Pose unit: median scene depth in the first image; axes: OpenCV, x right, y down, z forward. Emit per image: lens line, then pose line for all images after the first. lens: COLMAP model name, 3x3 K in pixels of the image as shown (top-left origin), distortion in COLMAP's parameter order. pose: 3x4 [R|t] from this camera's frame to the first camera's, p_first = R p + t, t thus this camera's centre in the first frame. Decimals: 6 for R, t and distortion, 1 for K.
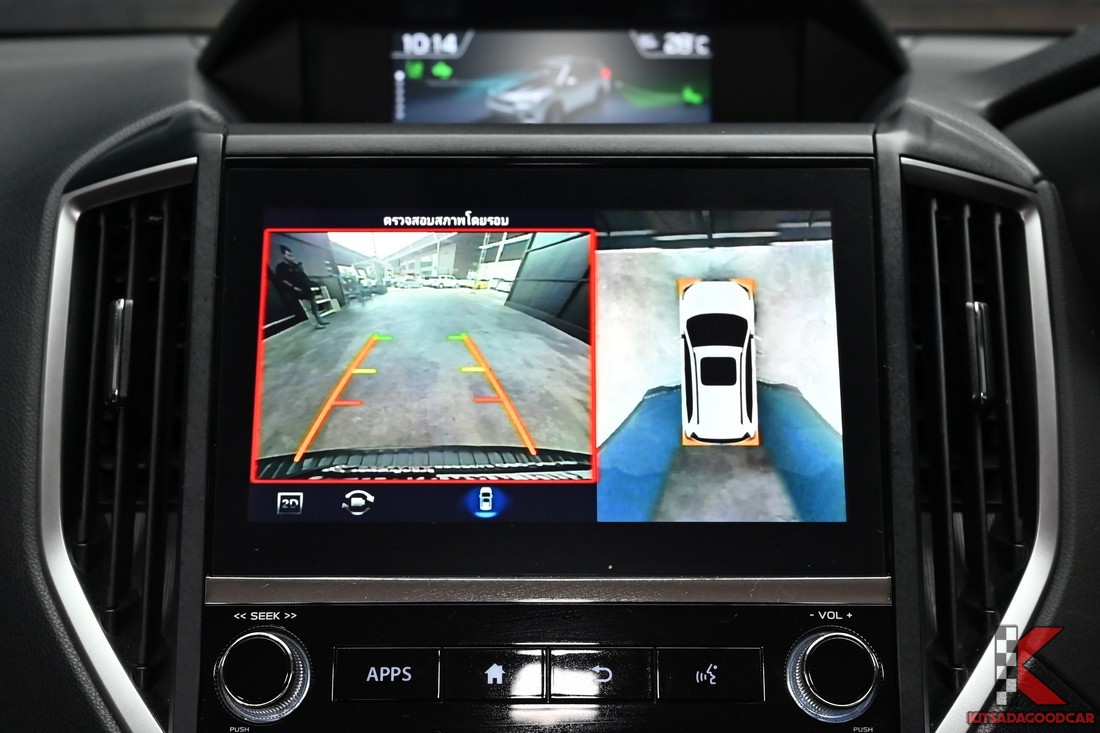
lens RADIAL K [[1691.9, 0, 550.0], [0, 1691.9, 366.5], [0, 0, 1]] dist [-0.006265, -0.011217]
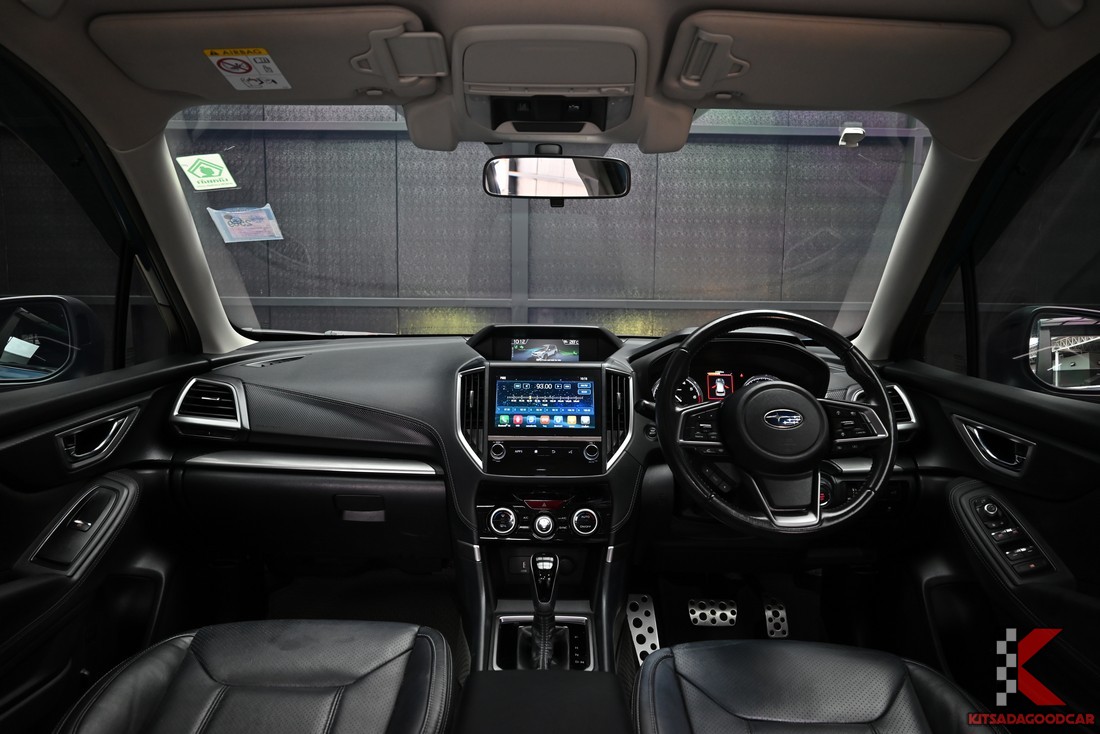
lens RADIAL K [[734.8, 0, 550.0], [0, 734.8, 367.0], [0, 0, 1]] dist [0.002324, 0.000738]
pose [[0.999854, 0.010762, 0.013286, -0.017429], [-0.009199, 0.993600, -0.112584, 0.154803], [-0.014412, 0.112445, 0.993553, -1.458961]]
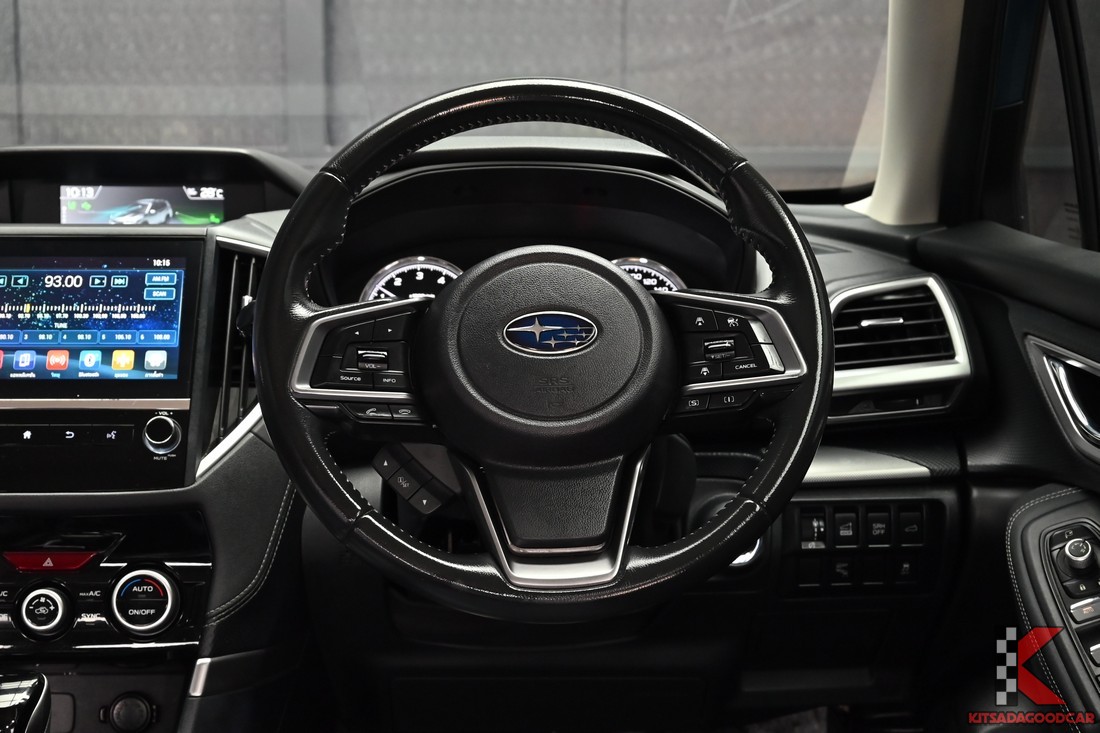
lens RADIAL K [[1691.9, 0, 550.0], [0, 1691.9, 366.5], [0, 0, 1]] dist [-0.006265, -0.011217]
pose [[0.999226, 0.000630, 0.039327, 0.568341], [0.003059, 0.995597, -0.093685, 0.279529], [-0.039213, 0.093733, 0.994825, -1.361172]]
